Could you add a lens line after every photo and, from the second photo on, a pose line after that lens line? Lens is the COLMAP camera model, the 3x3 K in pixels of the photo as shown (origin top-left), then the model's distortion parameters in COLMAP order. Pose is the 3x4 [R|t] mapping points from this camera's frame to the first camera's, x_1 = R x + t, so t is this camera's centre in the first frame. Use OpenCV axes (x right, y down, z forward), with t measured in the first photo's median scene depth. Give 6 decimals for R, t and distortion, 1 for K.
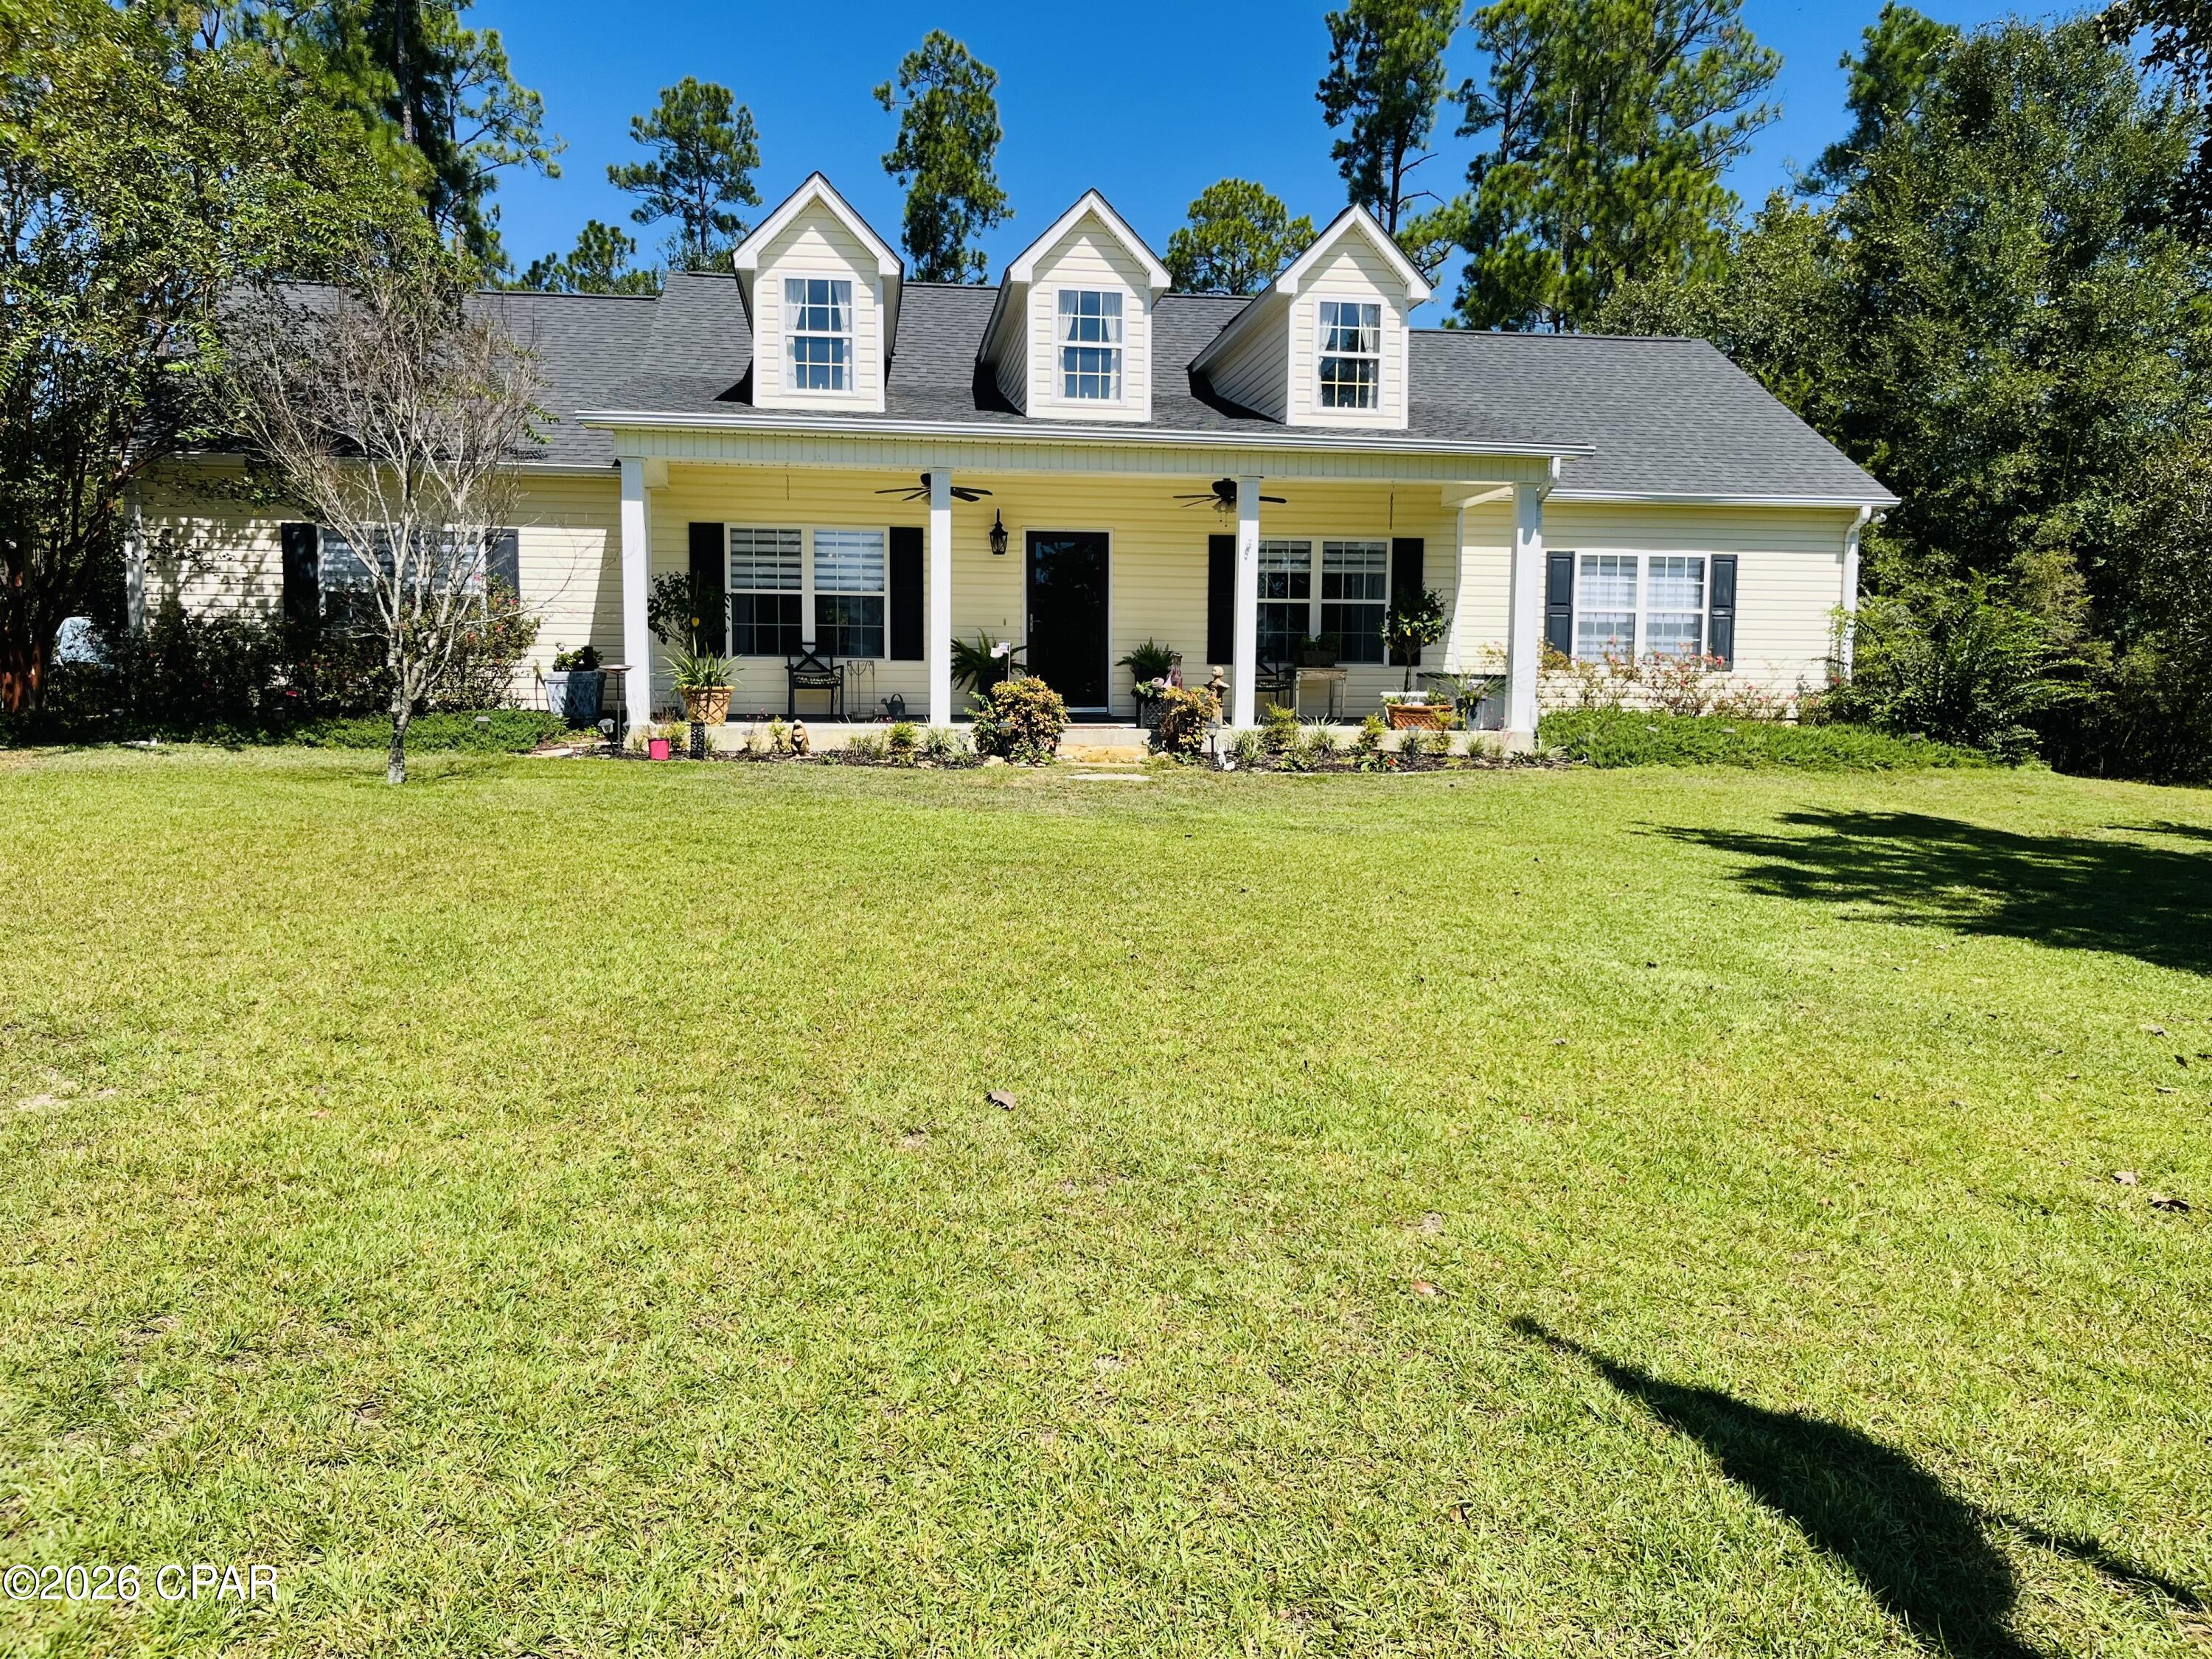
lens RADIAL K [[1685.5, 0, 1118.3], [0, 1685.5, 828.2], [0, 0, 1]] dist [0.022956, -0.018176]
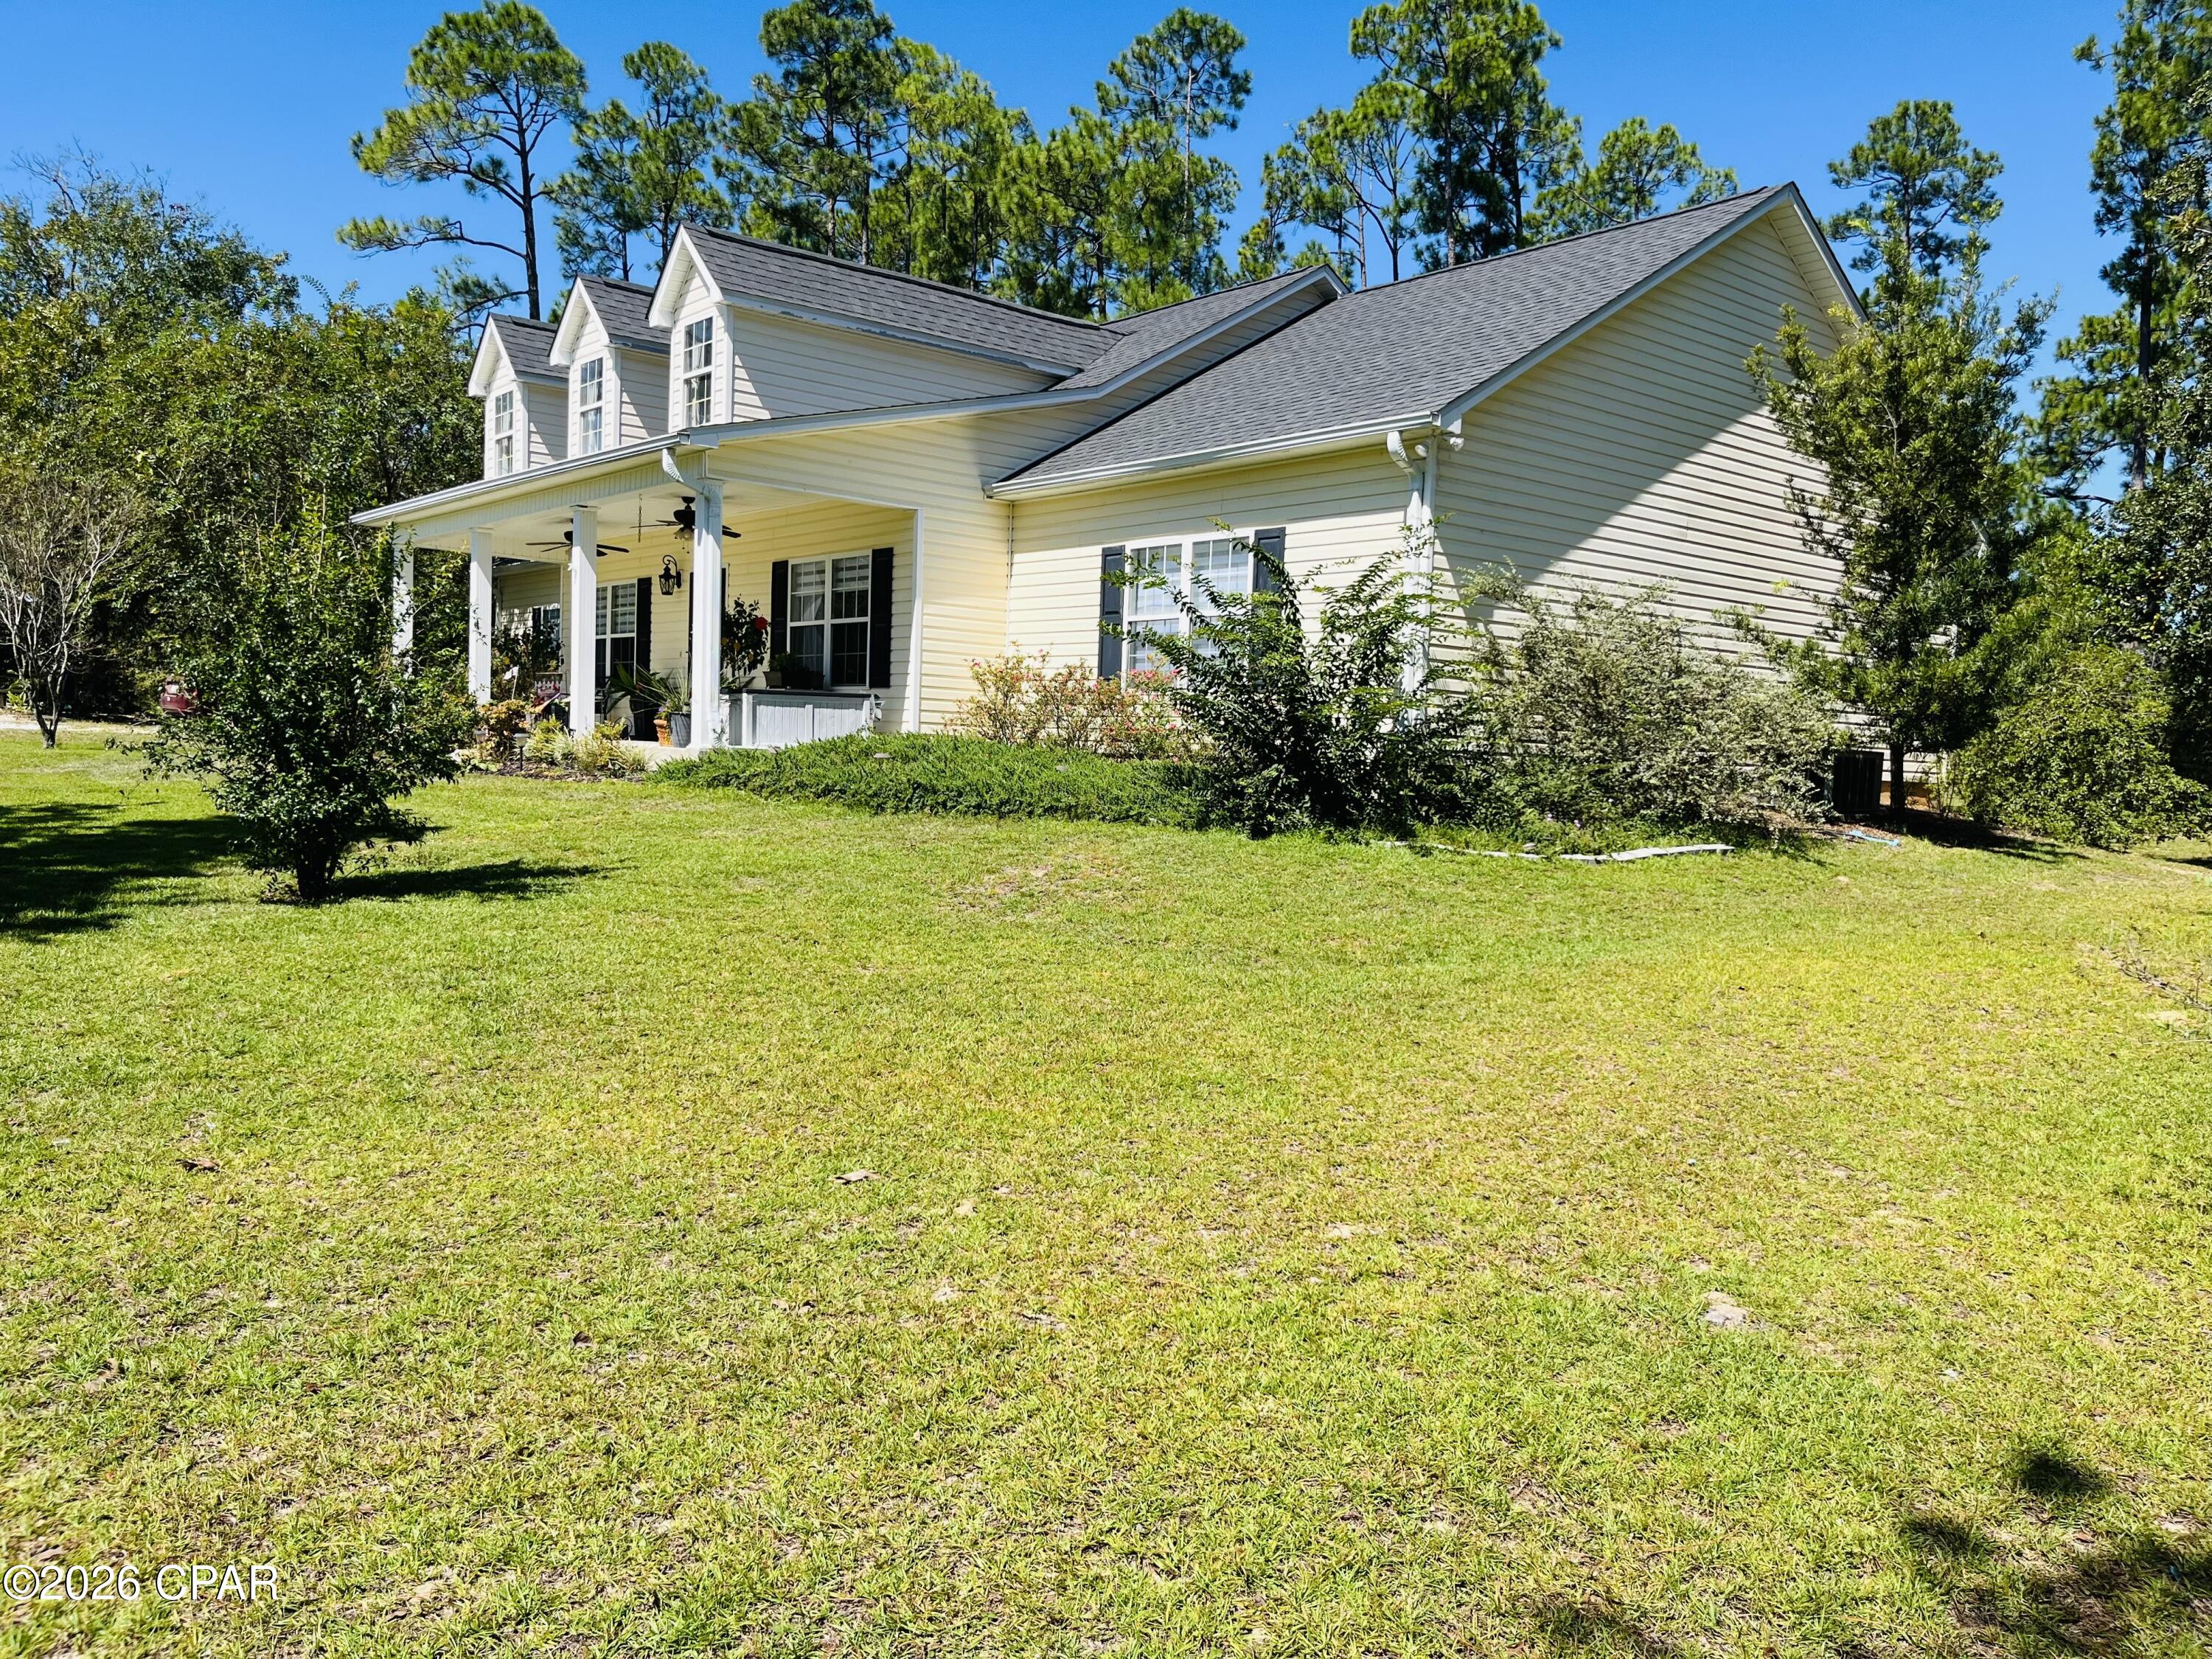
lens RADIAL K [[1685.5, 0, 1109.7], [0, 1685.5, 829.2], [0, 0, 1]] dist [0.022956, -0.018176]
pose [[0.556872, 0.048449, -0.829184, 1.000434], [-0.095870, 0.995374, -0.006226, -0.027074], [0.825047, 0.082961, 0.558941, 0.604865]]
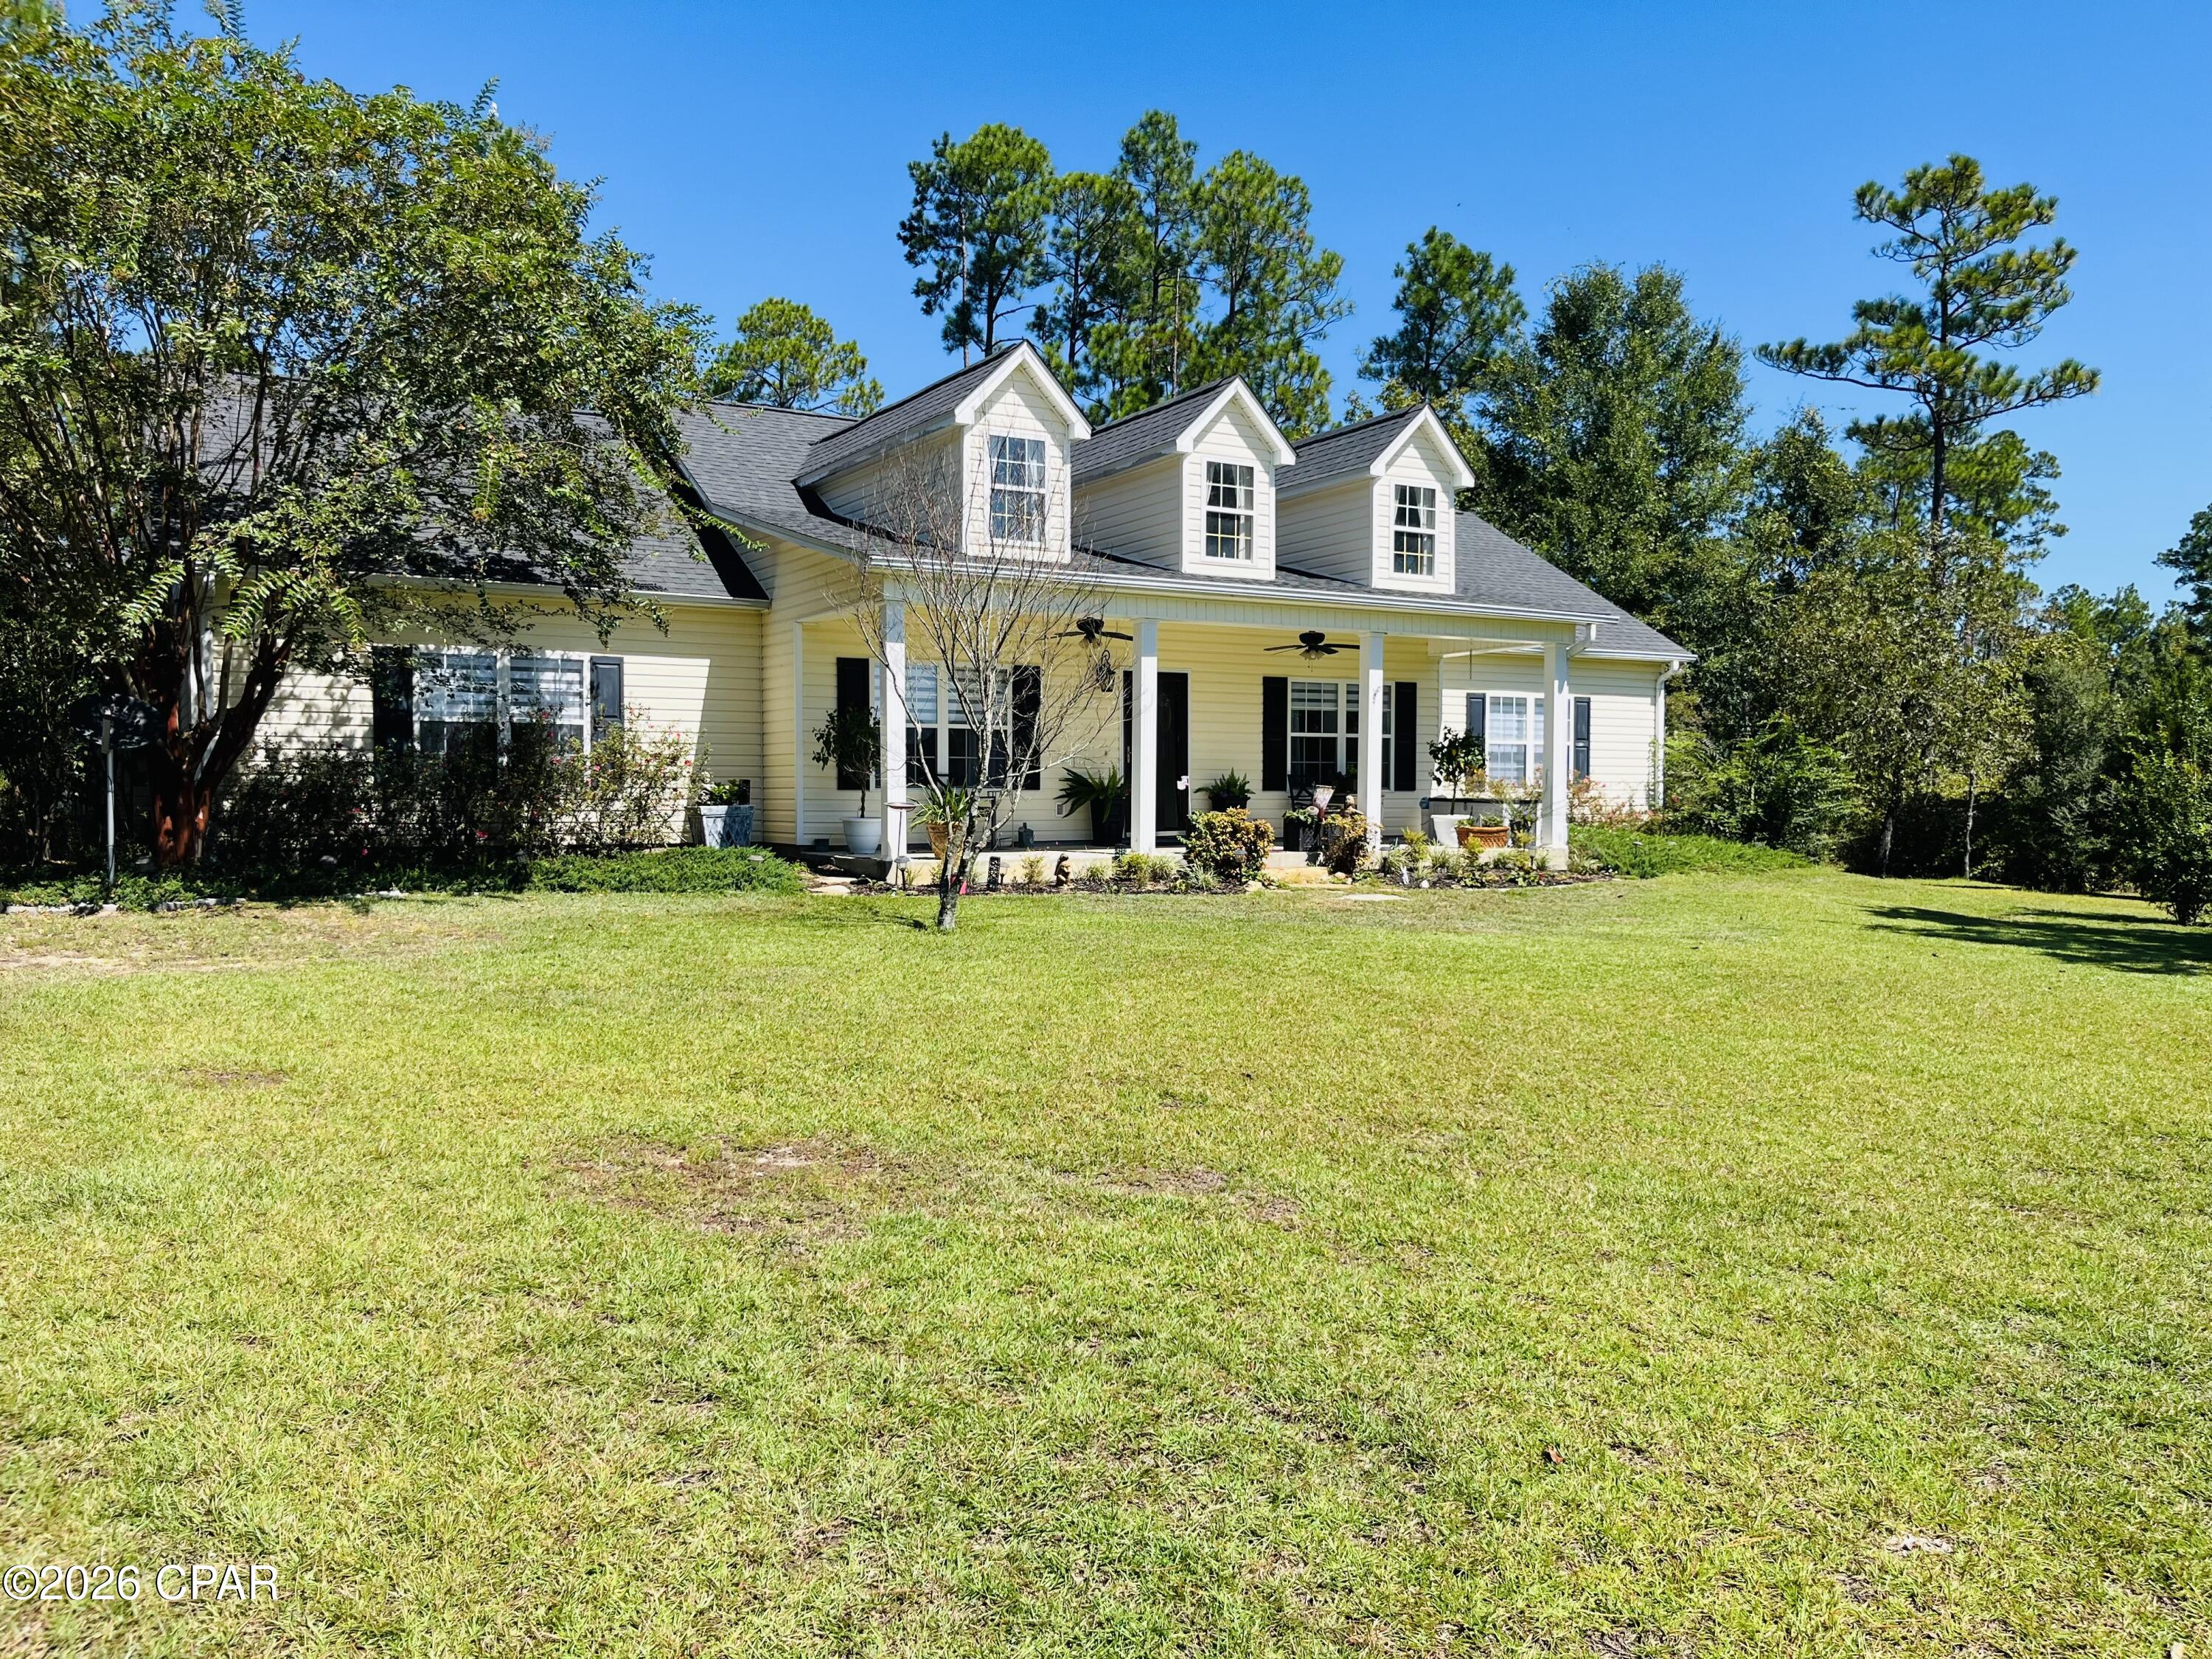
lens RADIAL K [[1685.5, 0, 1101.3], [0, 1685.5, 829.3], [0, 0, 1]] dist [0.022956, -0.018176]
pose [[0.925245, -0.016488, 0.379011, -0.466196], [0.037987, 0.998060, -0.049318, -0.020728], [-0.377462, 0.060029, 0.924077, 0.008809]]
